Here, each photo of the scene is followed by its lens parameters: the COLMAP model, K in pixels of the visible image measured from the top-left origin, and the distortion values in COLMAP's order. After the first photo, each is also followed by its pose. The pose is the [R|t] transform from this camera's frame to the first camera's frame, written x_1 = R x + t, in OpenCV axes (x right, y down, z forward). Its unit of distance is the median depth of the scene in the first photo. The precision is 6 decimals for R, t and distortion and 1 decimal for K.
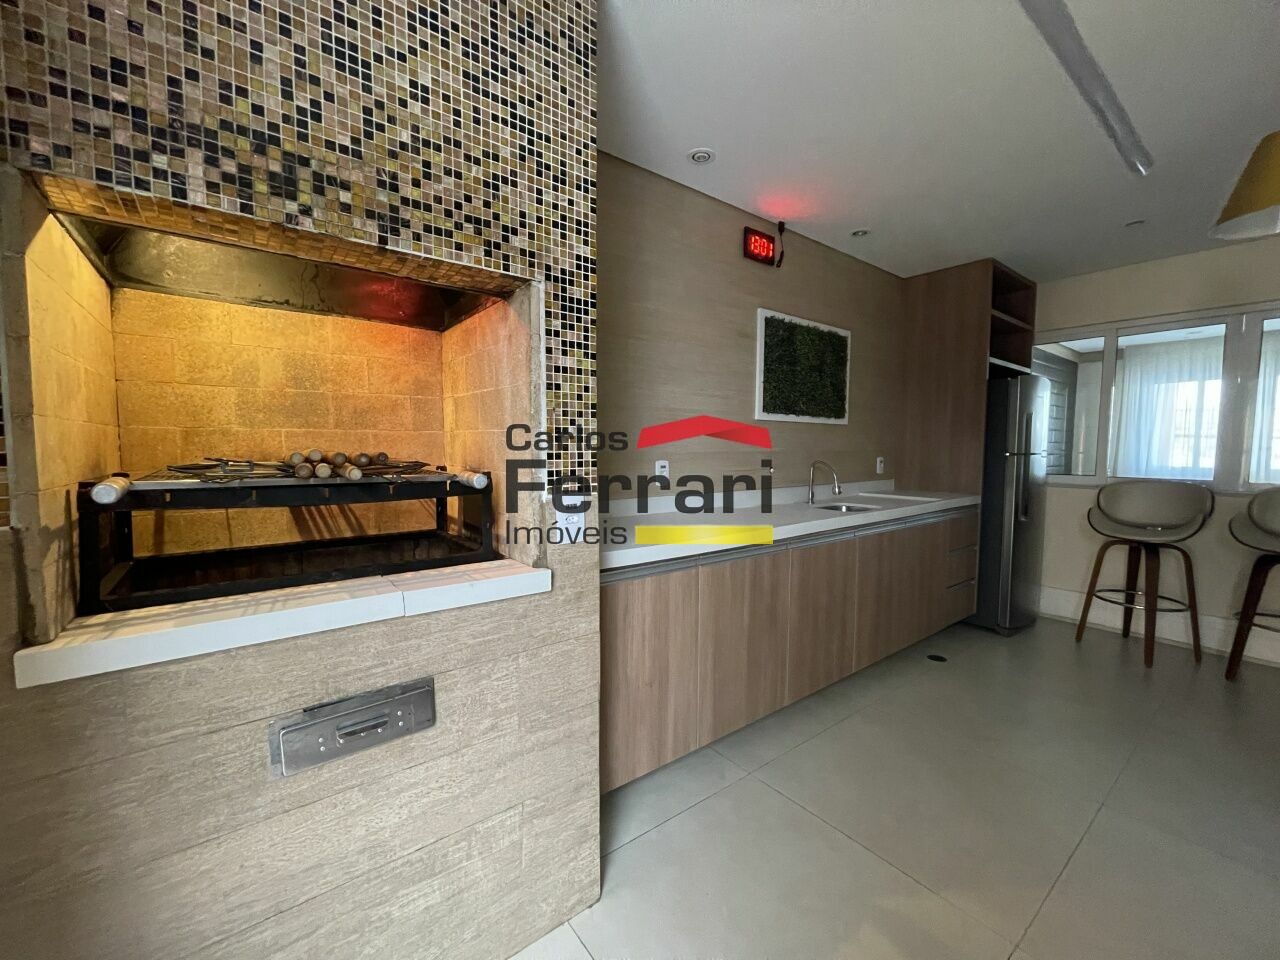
lens RADIAL K [[518.7, 0, 649.3], [0, 518.7, 479.1], [0, 0, 1]] dist [-0.004268, 0.001743]
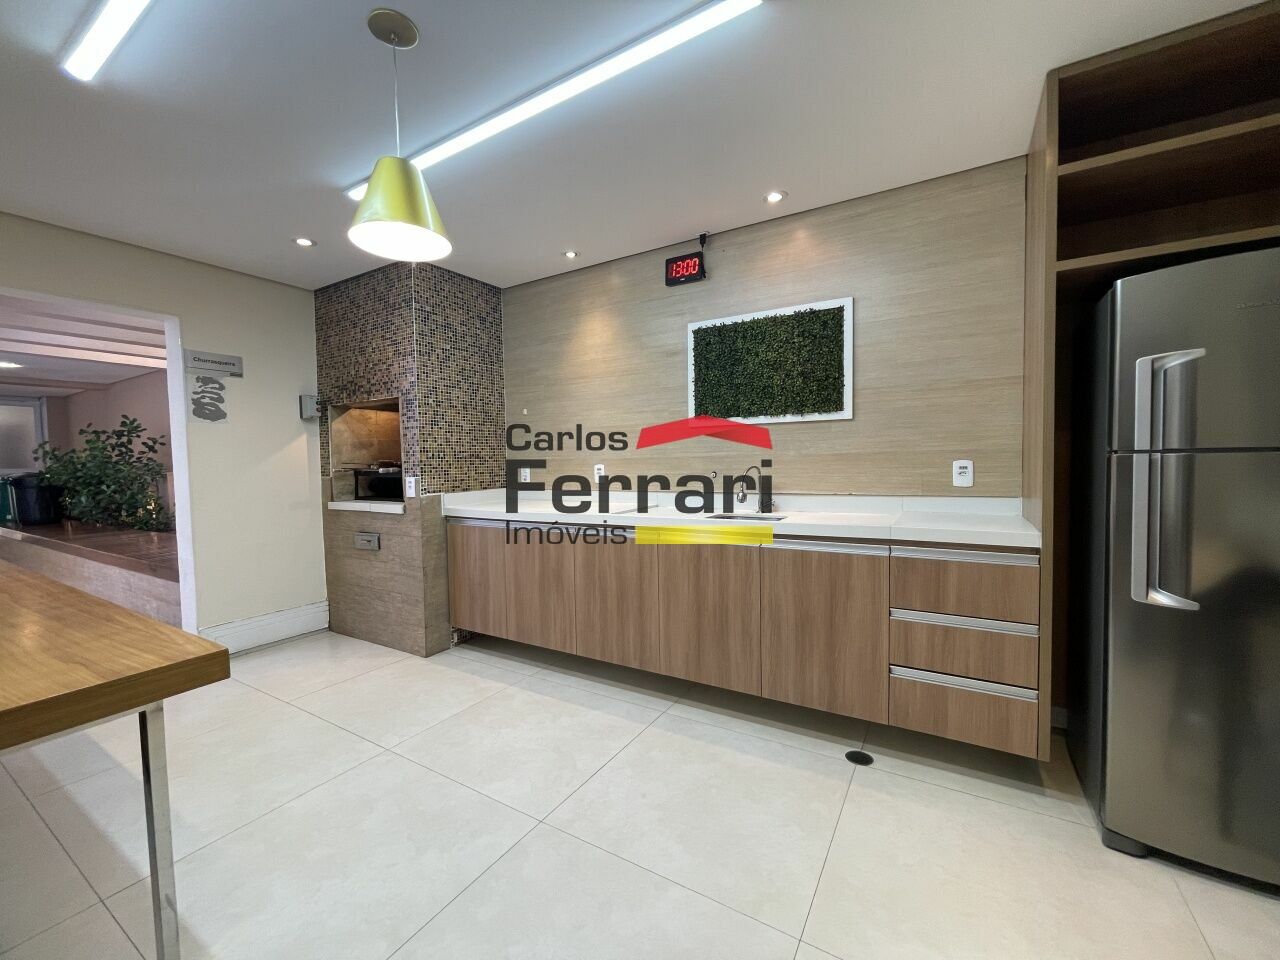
lens RADIAL K [[518.7, 0, 651.4], [0, 518.7, 480.4], [0, 0, 1]] dist [-0.004268, 0.001743]
pose [[0.358913, 0.025996, -0.933009, 2.620296], [-0.038873, 0.999161, 0.012885, -0.033282], [0.932561, 0.031644, 0.359622, 1.200870]]
